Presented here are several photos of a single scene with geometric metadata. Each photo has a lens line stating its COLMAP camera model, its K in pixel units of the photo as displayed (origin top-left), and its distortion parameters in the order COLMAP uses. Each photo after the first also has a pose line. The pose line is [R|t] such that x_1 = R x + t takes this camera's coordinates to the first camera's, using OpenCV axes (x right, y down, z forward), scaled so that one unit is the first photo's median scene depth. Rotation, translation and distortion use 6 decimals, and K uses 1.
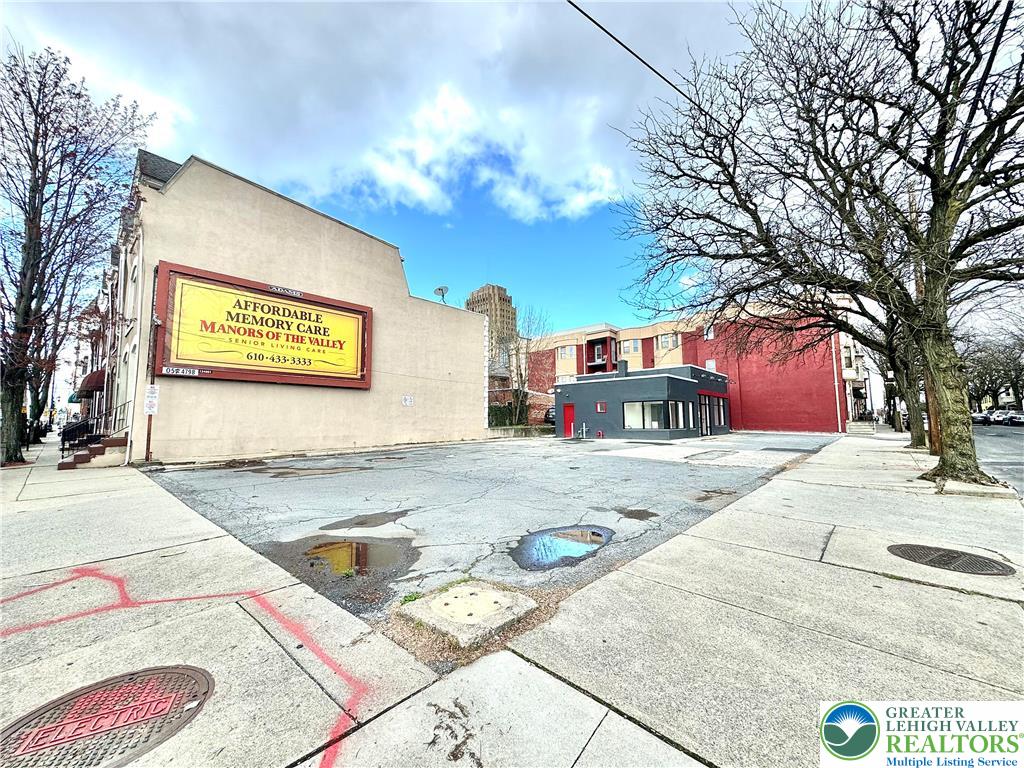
lens RADIAL K [[406.0, 0, 512.0], [0, 406.0, 384.0], [0, 0, 1]] dist [-0.002371, 0.000344]
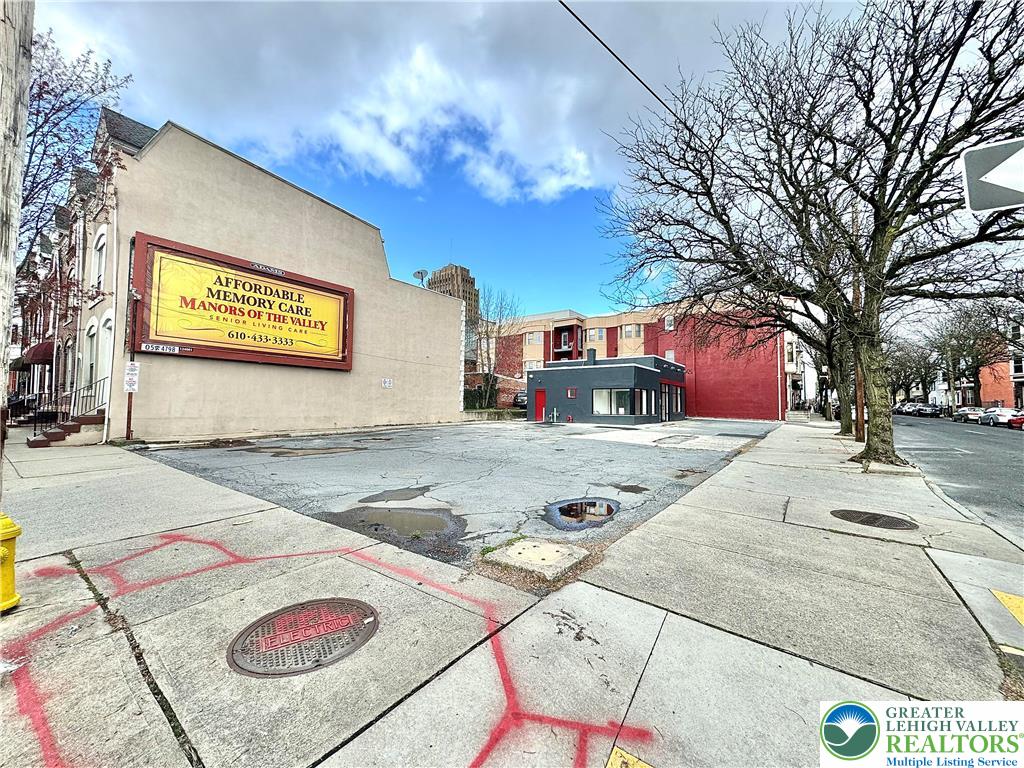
lens RADIAL K [[406.0, 0, 512.0], [0, 406.0, 384.0], [0, 0, 1]] dist [-0.002371, 0.000344]
pose [[0.994681, 0.023874, 0.100203, -0.058286], [-0.028056, 0.998784, 0.040533, -0.007118], [-0.099113, -0.043129, 0.994141, -0.043491]]
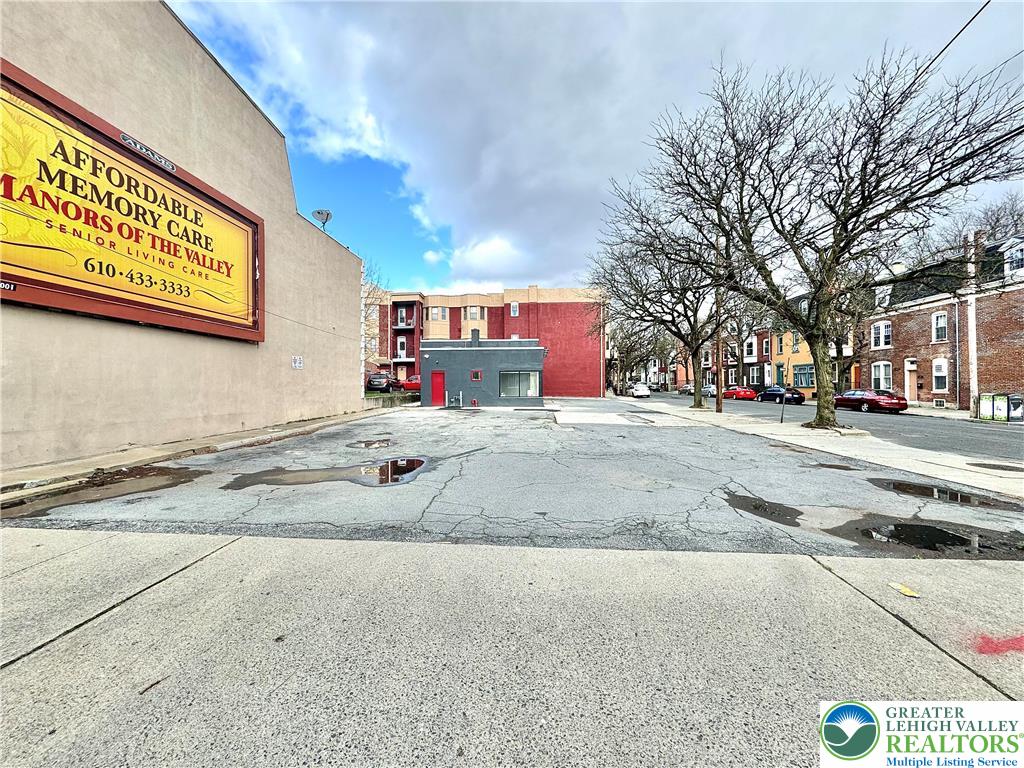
lens RADIAL K [[406.0, 0, 512.0], [0, 406.0, 384.0], [0, 0, 1]] dist [-0.002371, 0.000344]
pose [[0.782215, 0.008267, 0.622953, -0.487248], [-0.061701, 0.996024, 0.064256, 0.012324], [-0.619945, -0.088699, 0.779615, 0.238208]]
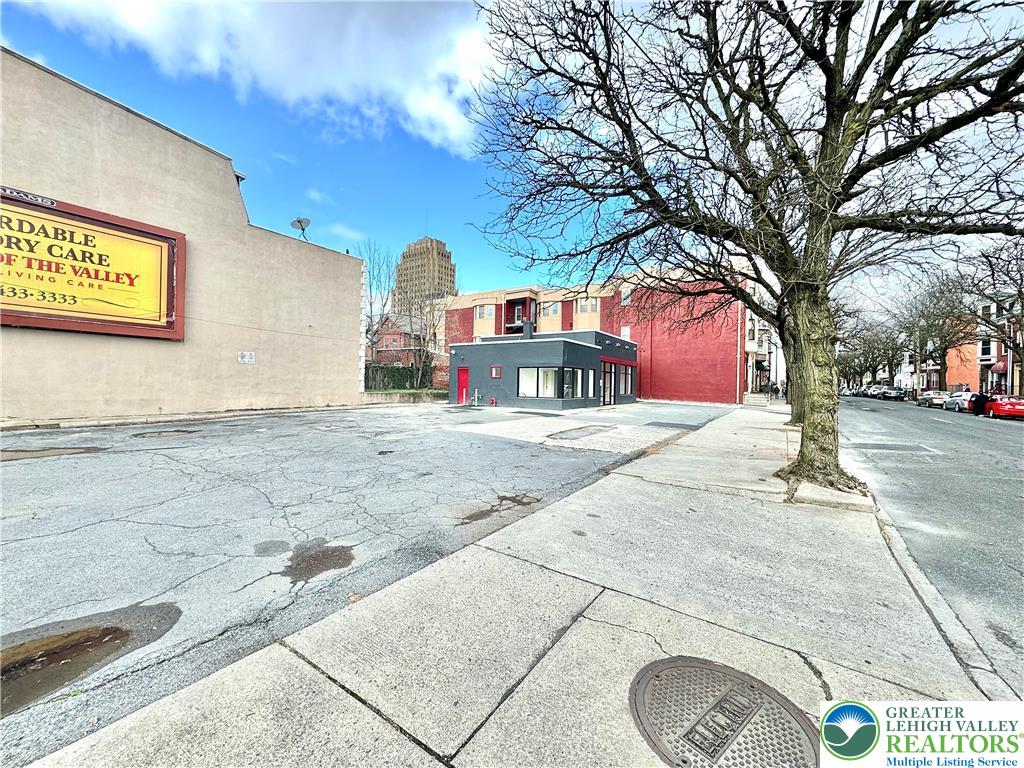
lens RADIAL K [[406.0, 0, 512.0], [0, 406.0, 384.0], [0, 0, 1]] dist [-0.002371, 0.000344]
pose [[0.989222, 0.026593, 0.143991, 0.182714], [-0.040084, 0.994987, 0.091619, -0.001162], [-0.140833, -0.096403, 0.985329, 0.146642]]
